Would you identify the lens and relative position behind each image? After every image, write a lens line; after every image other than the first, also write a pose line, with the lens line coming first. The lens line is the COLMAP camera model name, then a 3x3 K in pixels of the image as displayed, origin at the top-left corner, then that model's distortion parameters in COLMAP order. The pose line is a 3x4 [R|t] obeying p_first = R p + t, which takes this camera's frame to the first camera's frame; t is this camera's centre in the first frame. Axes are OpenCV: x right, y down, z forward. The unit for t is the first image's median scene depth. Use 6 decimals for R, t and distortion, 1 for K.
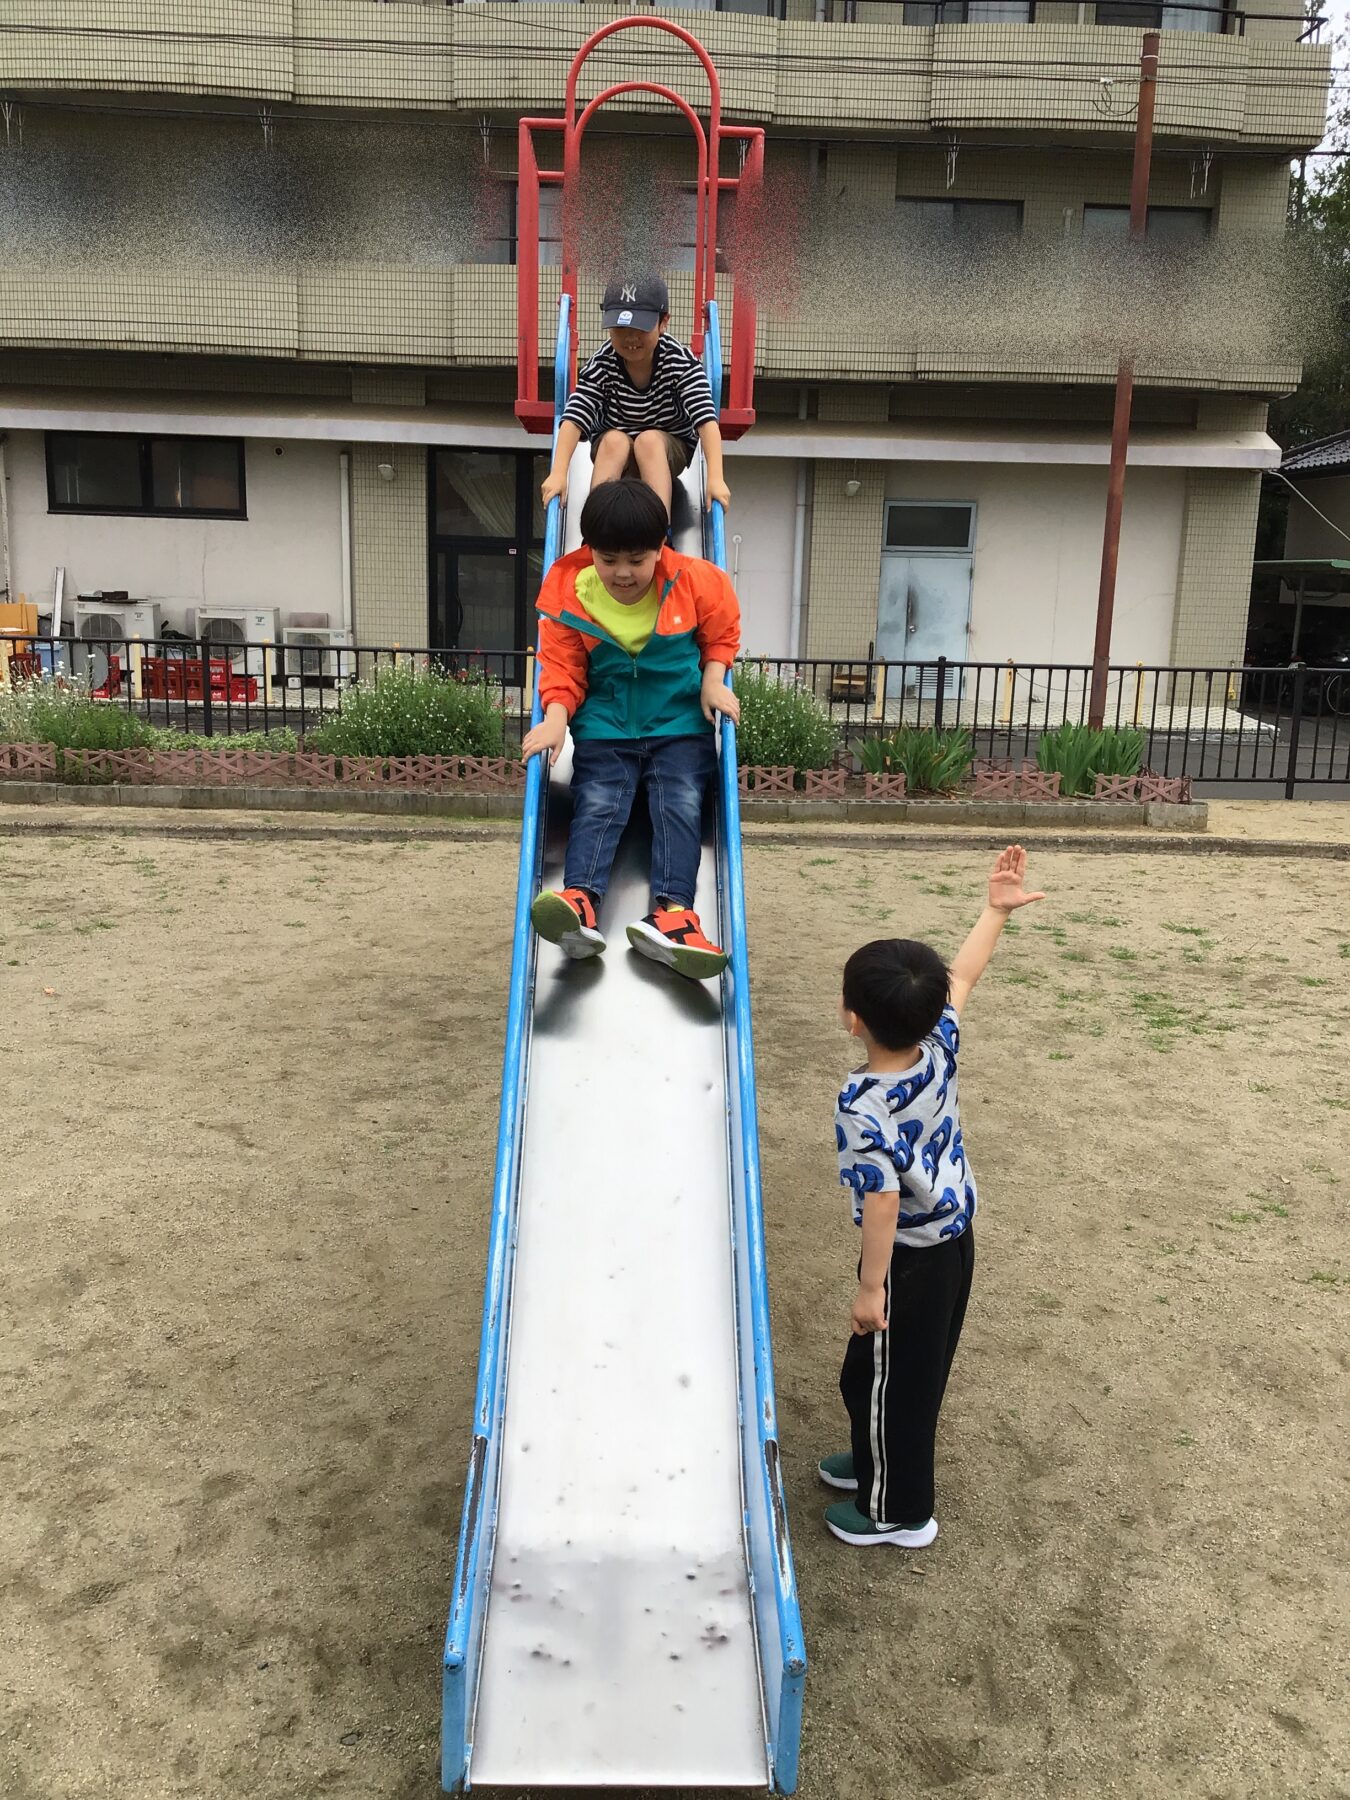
lens RADIAL K [[1665.3, 0, 675.0], [0, 1665.3, 900.0], [0, 0, 1]] dist [0.137253, -0.237063]
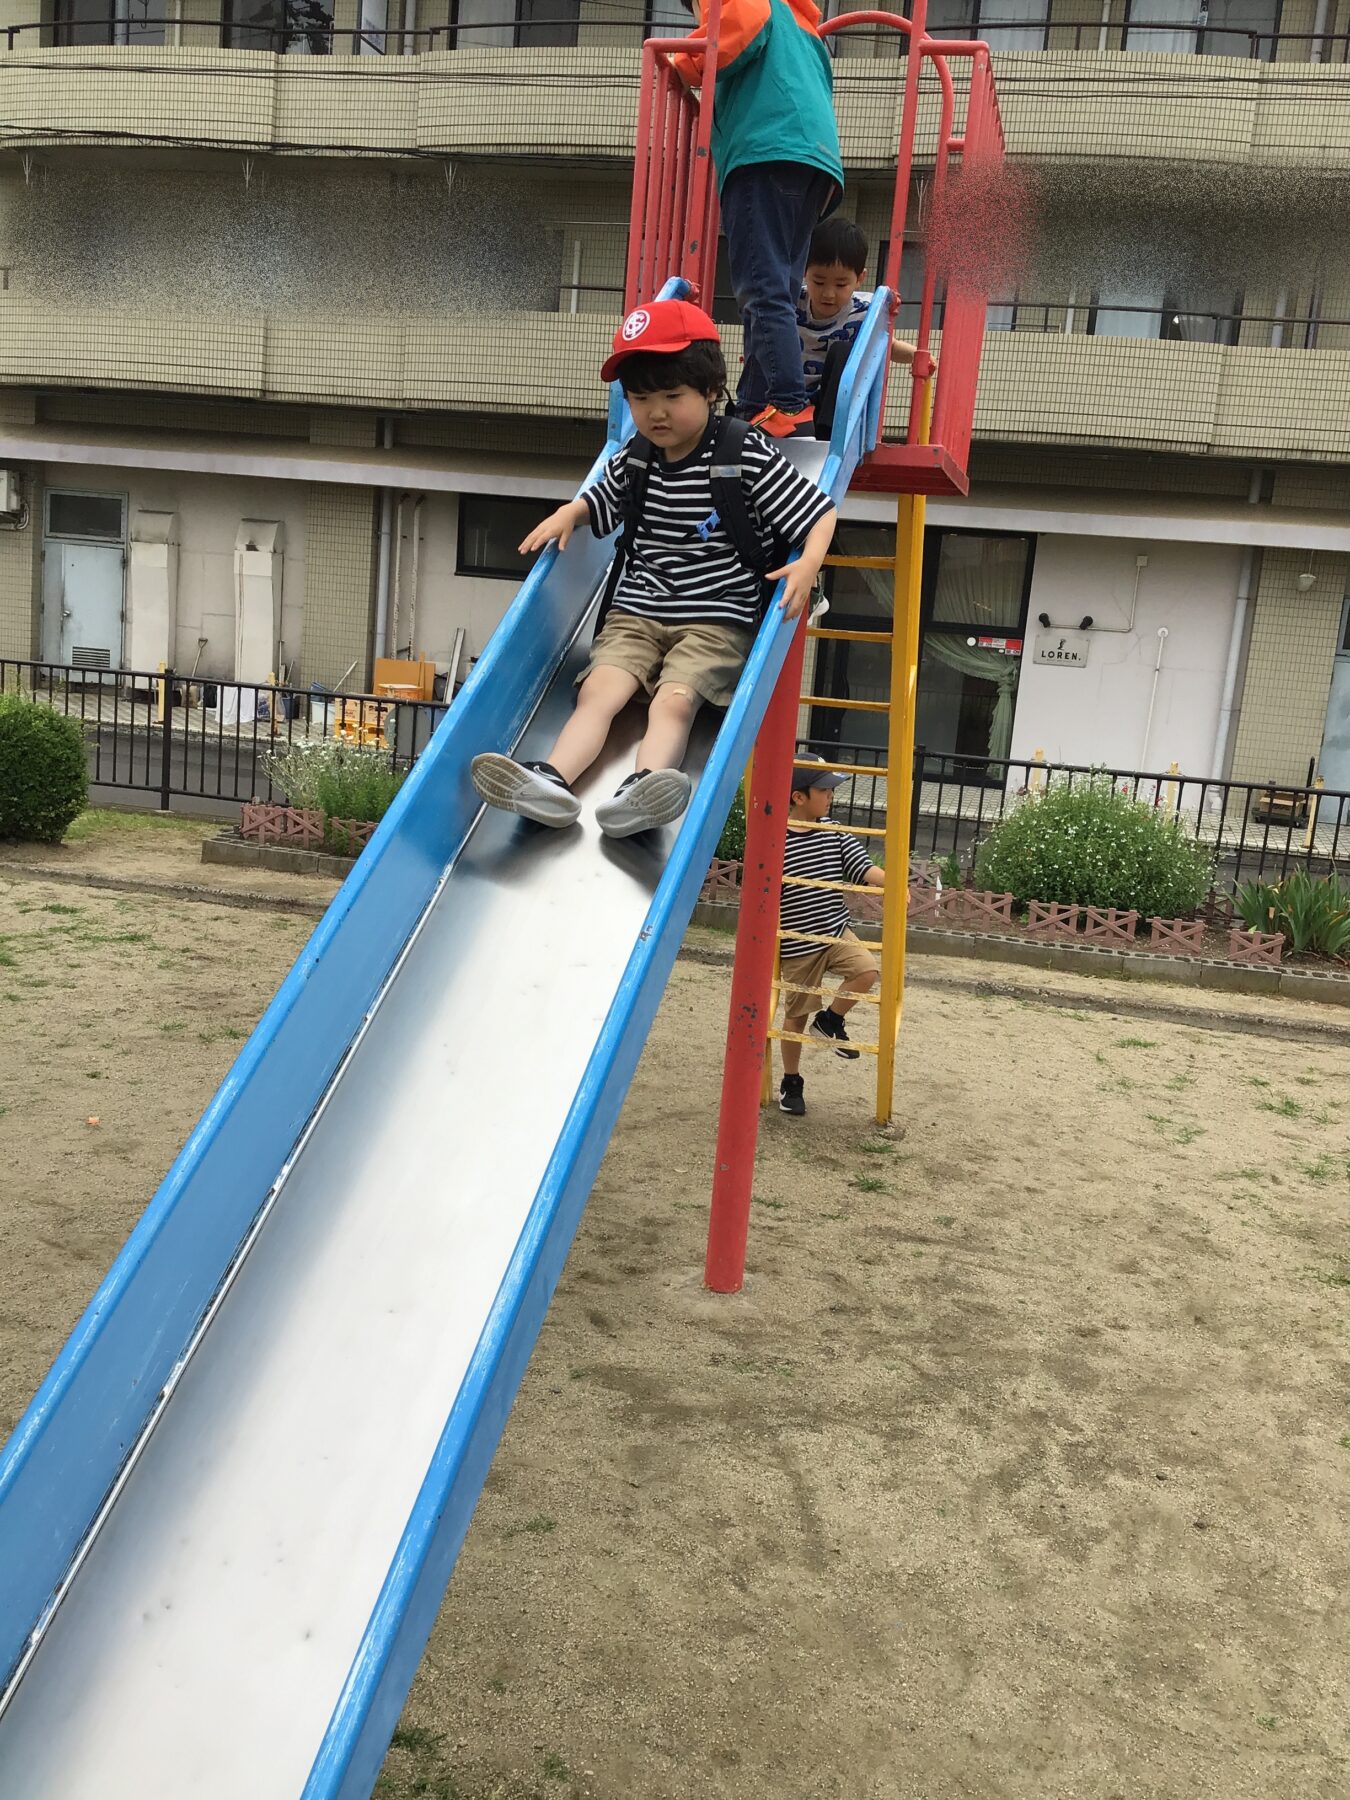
lens RADIAL K [[1665.3, 0, 675.0], [0, 1665.3, 900.0], [0, 0, 1]] dist [0.137253, -0.237063]
pose [[0.960806, 0.097316, -0.259580, 0.067441], [-0.109078, 0.993541, -0.031263, -0.035633], [0.254861, 0.058352, 0.965215, 0.153697]]
